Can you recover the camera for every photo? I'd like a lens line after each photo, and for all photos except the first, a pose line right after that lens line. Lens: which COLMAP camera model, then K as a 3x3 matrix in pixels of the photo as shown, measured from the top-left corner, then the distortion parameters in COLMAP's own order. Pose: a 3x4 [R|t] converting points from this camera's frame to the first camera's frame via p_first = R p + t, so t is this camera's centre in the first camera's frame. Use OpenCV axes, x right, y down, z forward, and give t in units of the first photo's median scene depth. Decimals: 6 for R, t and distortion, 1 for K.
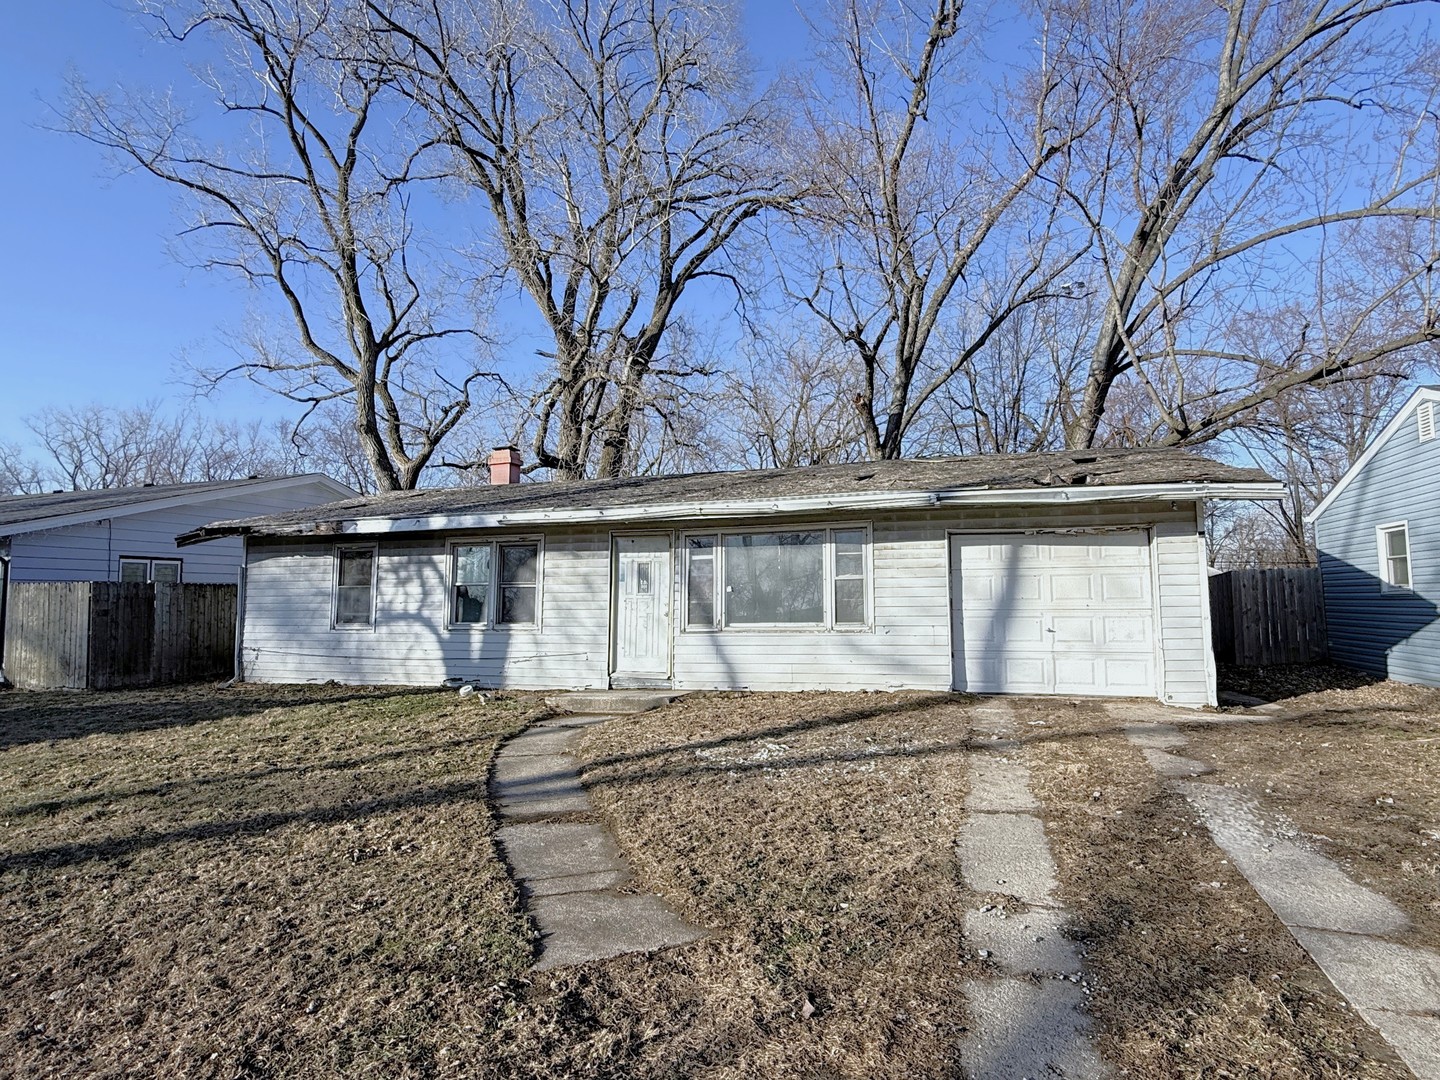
lens RADIAL K [[786.4, 0, 715.3], [0, 786.4, 538.2], [0, 0, 1]] dist [-0.004737, 0.002453]
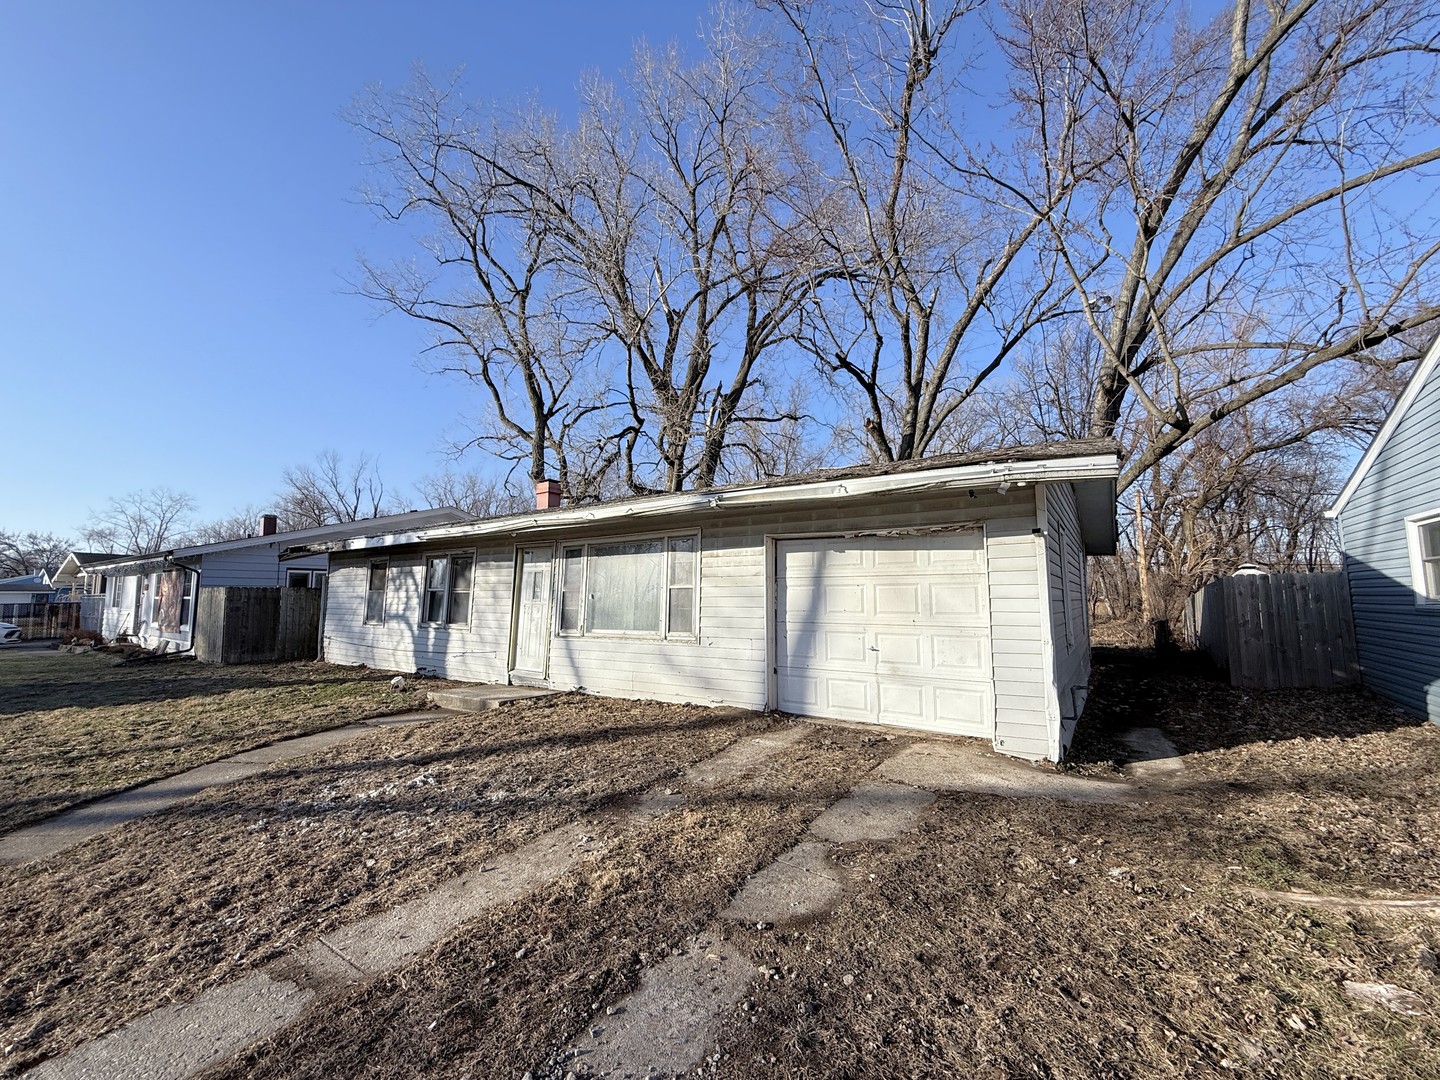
lens RADIAL K [[578.4, 0, 694.4], [0, 578.4, 542.3], [0, 0, 1]] dist [-0.004312, 0.000839]
pose [[0.959169, -0.019770, -0.282141, 0.314608], [0.015261, 0.999718, -0.018170, 0.006852], [0.282421, 0.013122, 0.959201, 0.250995]]
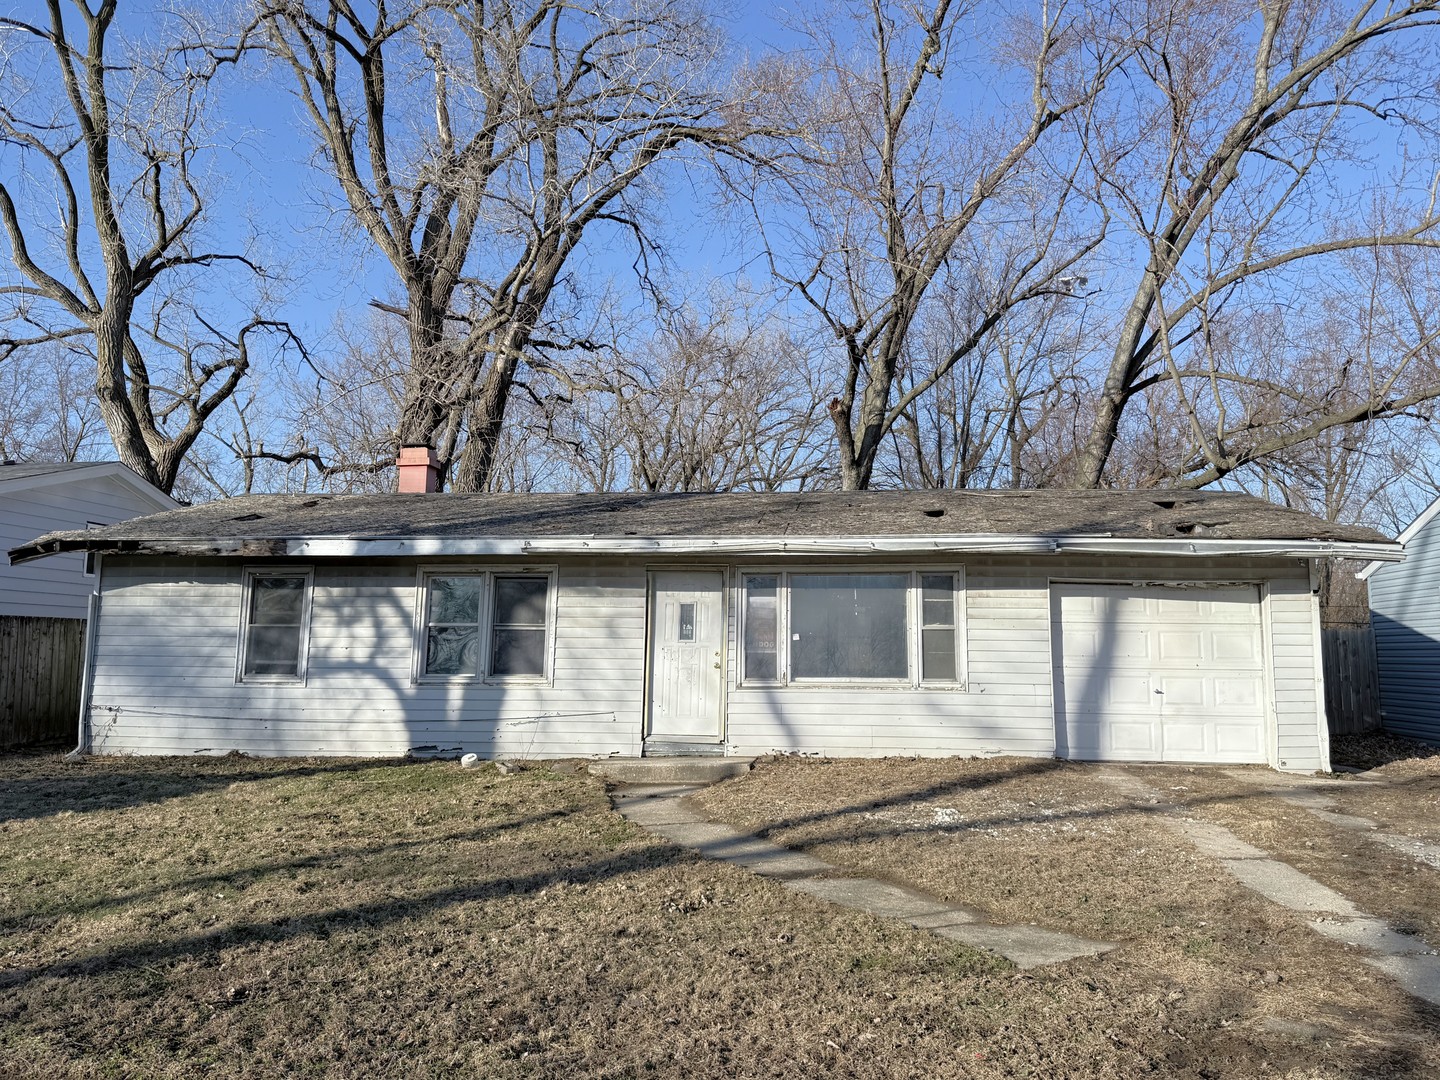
lens RADIAL K [[1093.3, 0, 733.3], [0, 1093.3, 525.0], [0, 0, 1]] dist [0.061812, -0.073678]
pose [[0.978684, 0.041312, 0.201176, -0.247303], [-0.033532, 0.998558, -0.041930, -0.004925], [-0.202618, 0.034290, 0.978657, -0.130516]]
